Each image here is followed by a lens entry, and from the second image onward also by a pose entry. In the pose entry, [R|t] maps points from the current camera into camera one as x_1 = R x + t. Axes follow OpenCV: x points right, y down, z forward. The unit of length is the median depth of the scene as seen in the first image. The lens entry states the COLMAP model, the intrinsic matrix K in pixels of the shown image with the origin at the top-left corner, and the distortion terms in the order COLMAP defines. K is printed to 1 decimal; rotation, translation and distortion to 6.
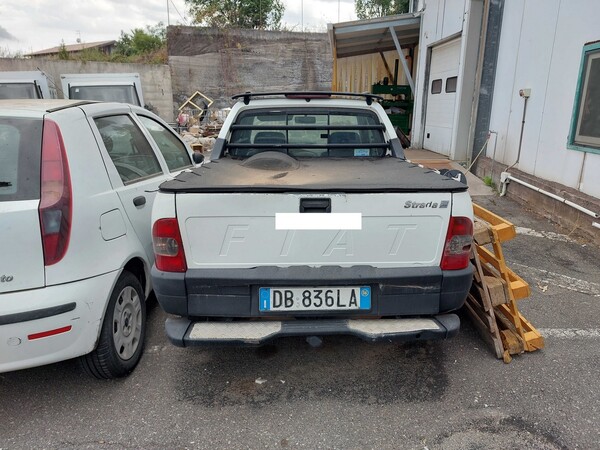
lens RADIAL K [[431.8, 0, 308.9], [0, 431.8, 228.5], [0, 0, 1]] dist [0.043647, -0.042462]
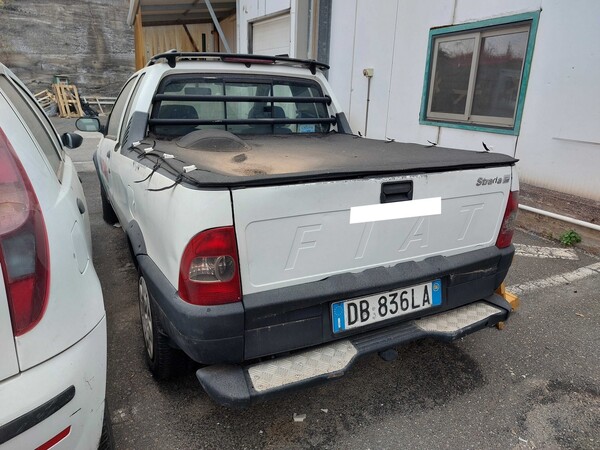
lens RADIAL K [[431.8, 0, 295.6], [0, 431.8, 224.7], [0, 0, 1]] dist [0.043647, -0.042462]
pose [[0.900830, -0.109308, 0.420186, -0.440467], [0.094301, 0.993945, 0.056395, -0.047449], [-0.423806, -0.011178, 0.905684, 0.305629]]
